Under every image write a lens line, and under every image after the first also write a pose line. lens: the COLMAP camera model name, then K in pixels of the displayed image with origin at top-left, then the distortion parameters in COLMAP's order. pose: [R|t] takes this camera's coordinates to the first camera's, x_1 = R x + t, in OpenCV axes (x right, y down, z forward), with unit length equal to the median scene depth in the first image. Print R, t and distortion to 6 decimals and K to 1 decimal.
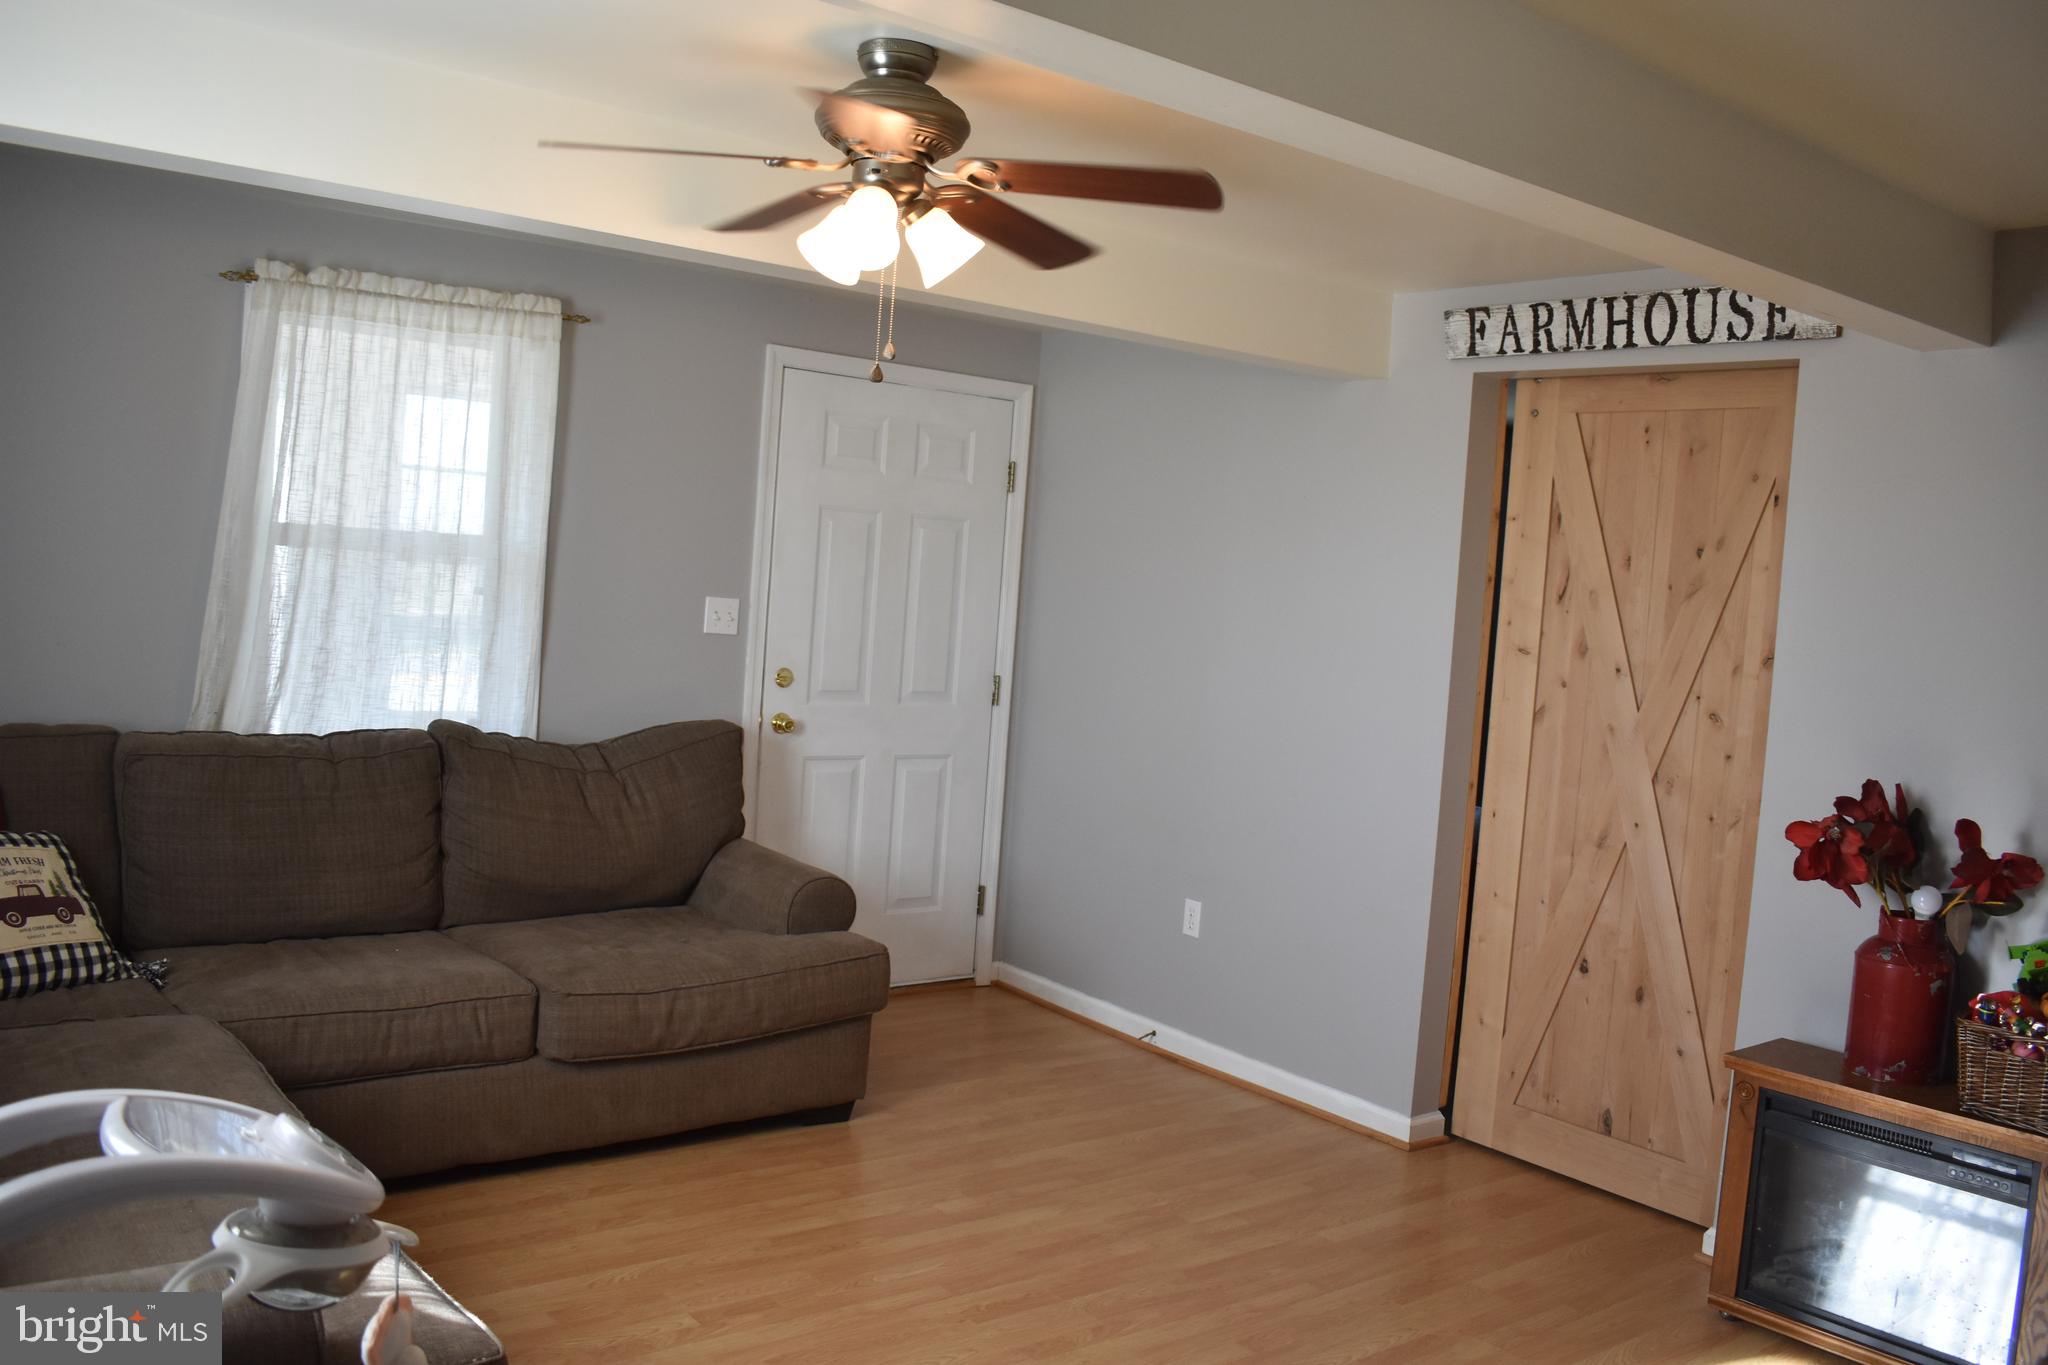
lens RADIAL K [[1668.2, 0, 1024.0], [0, 1668.2, 682.5], [0, 0, 1]] dist [-0.065455, -0.000231]
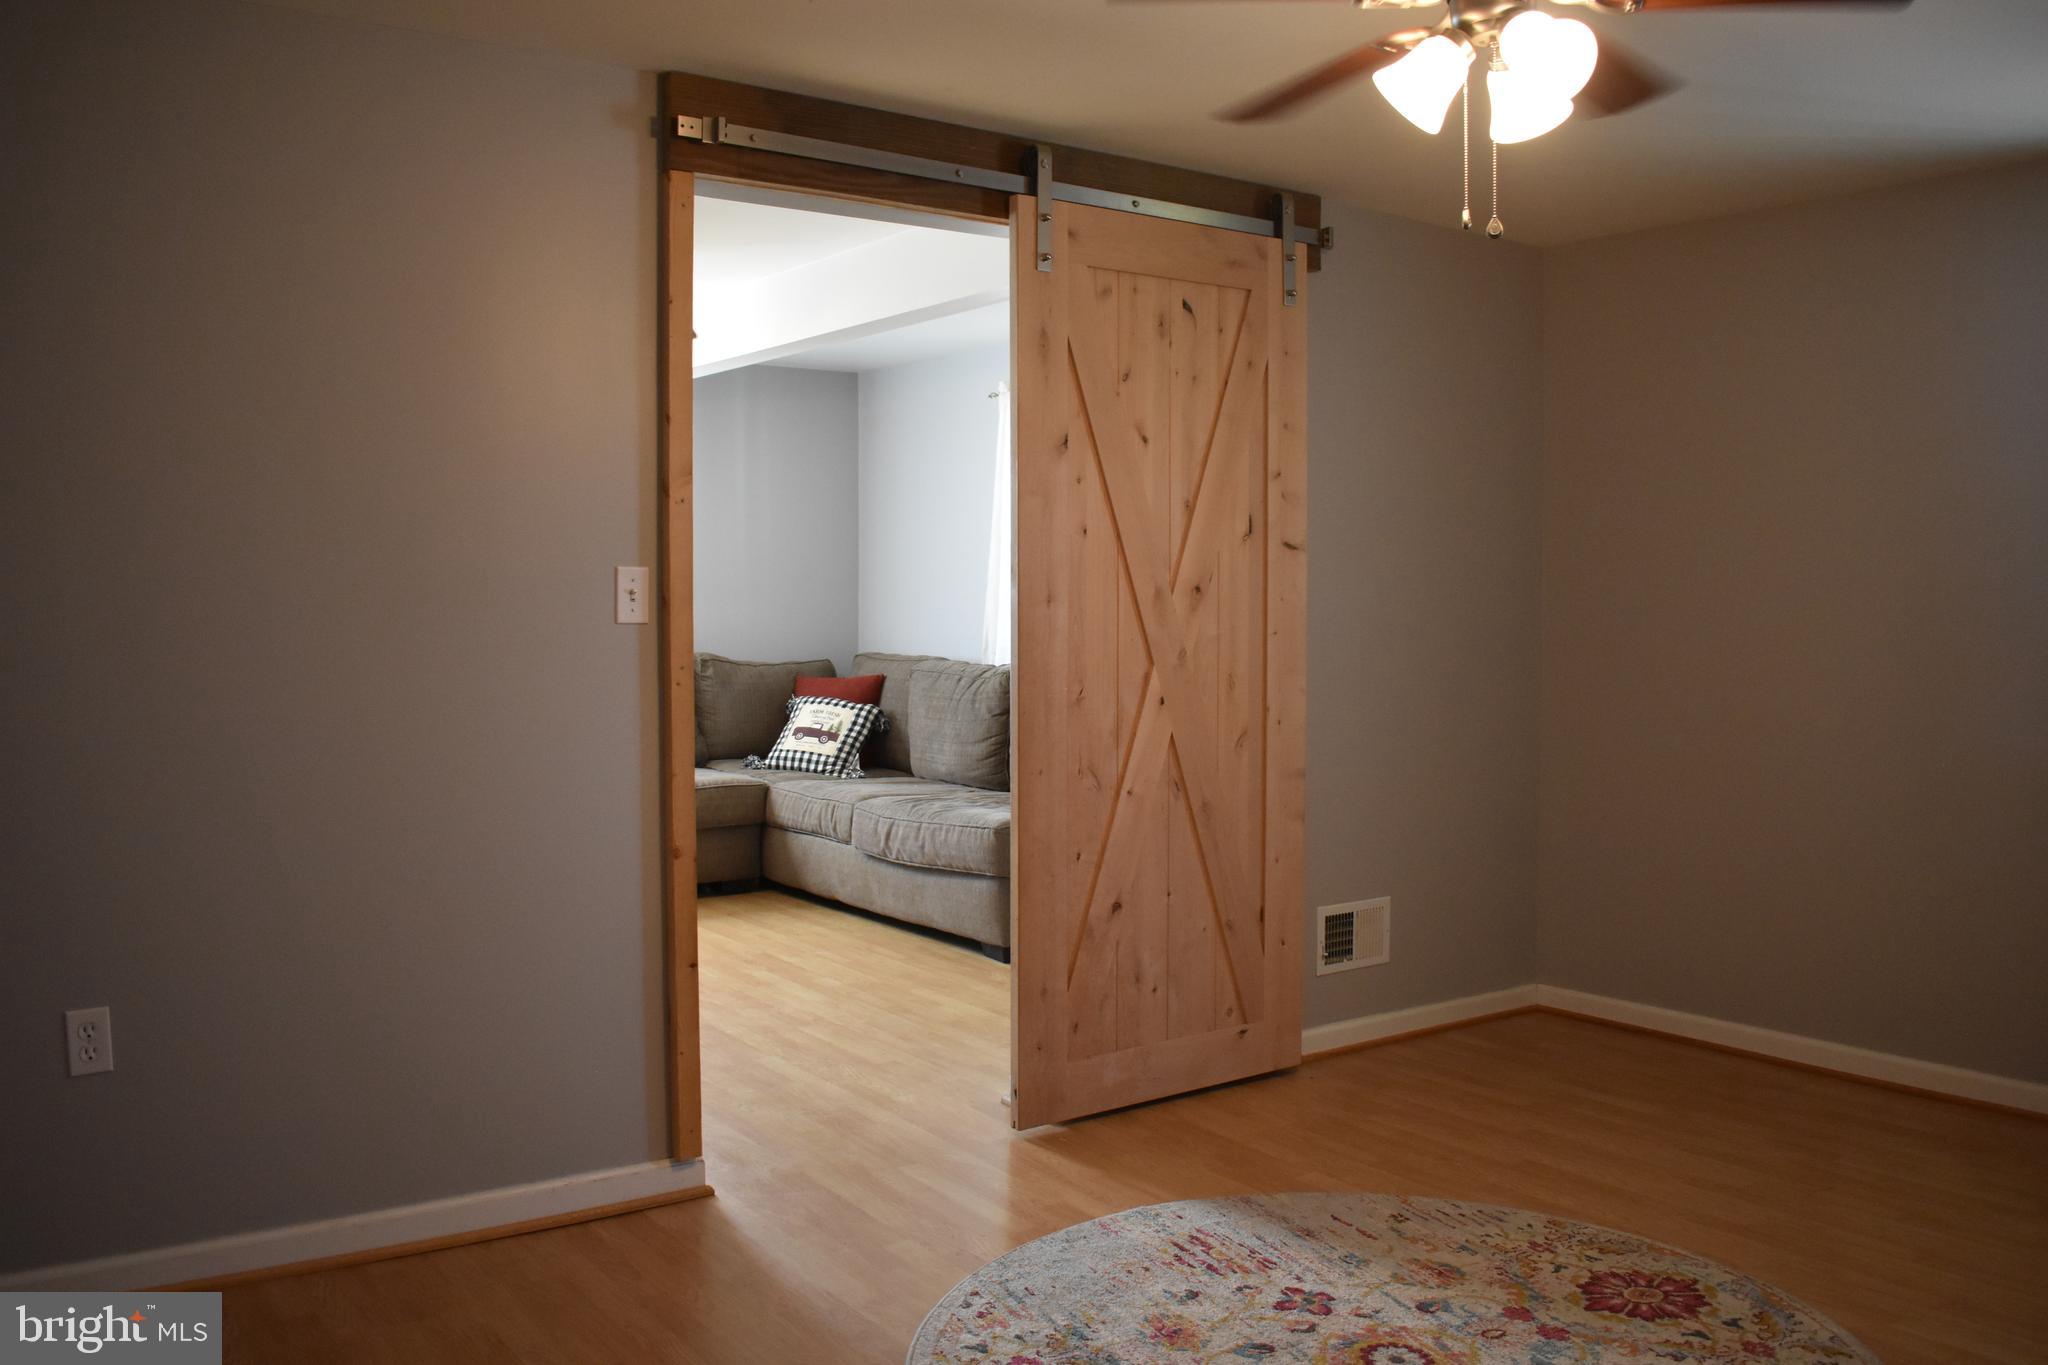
lens RADIAL K [[1668.2, 0, 1024.0], [0, 1668.2, 682.5], [0, 0, 1]] dist [-0.065455, -0.000231]
pose [[-0.048878, -0.008929, -0.998765, 1.346783], [-0.057152, 0.998347, -0.006128, 0.062397], [0.997168, 0.056782, -0.049308, 1.211865]]
